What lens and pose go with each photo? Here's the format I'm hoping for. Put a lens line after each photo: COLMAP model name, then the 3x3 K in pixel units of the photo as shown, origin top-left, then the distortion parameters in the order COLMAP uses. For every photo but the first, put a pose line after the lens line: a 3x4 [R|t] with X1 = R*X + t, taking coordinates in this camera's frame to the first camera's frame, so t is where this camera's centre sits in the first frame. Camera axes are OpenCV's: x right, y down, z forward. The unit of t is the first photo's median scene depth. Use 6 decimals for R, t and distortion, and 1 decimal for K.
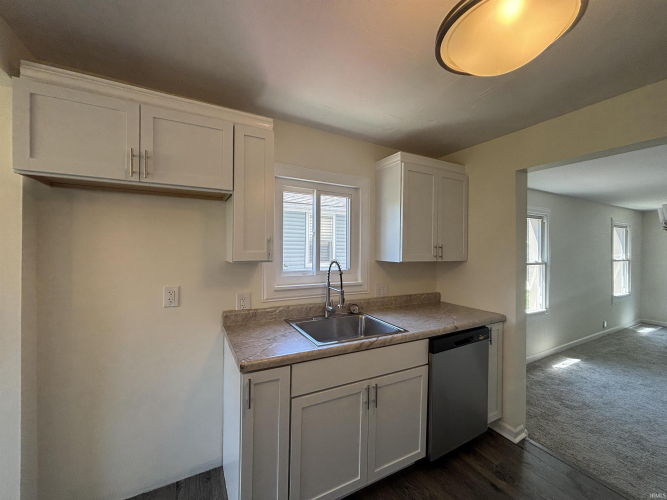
lens RADIAL K [[269.1, 0, 334.6], [0, 269.1, 247.9], [0, 0, 1]] dist [0.008219, -0.000322]
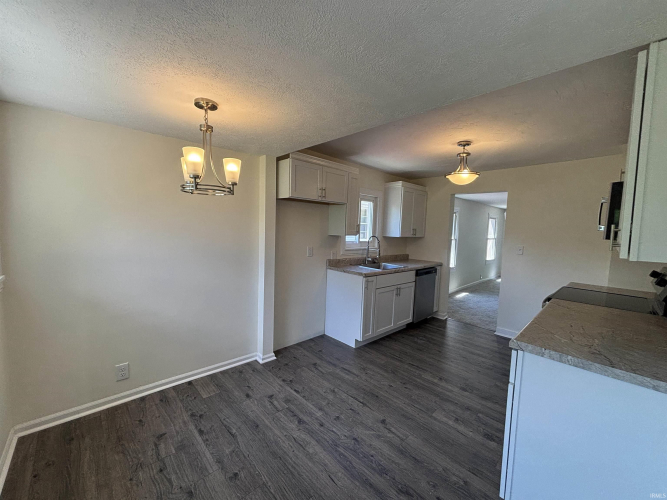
lens RADIAL K [[269.1, 0, 331.8], [0, 269.1, 253.1], [0, 0, 1]] dist [0.008219, -0.000322]
pose [[0.965155, -0.008829, 0.261529, -0.782122], [-0.014603, 0.996056, 0.087518, 0.006005], [-0.261271, -0.088287, 0.961220, -0.825542]]
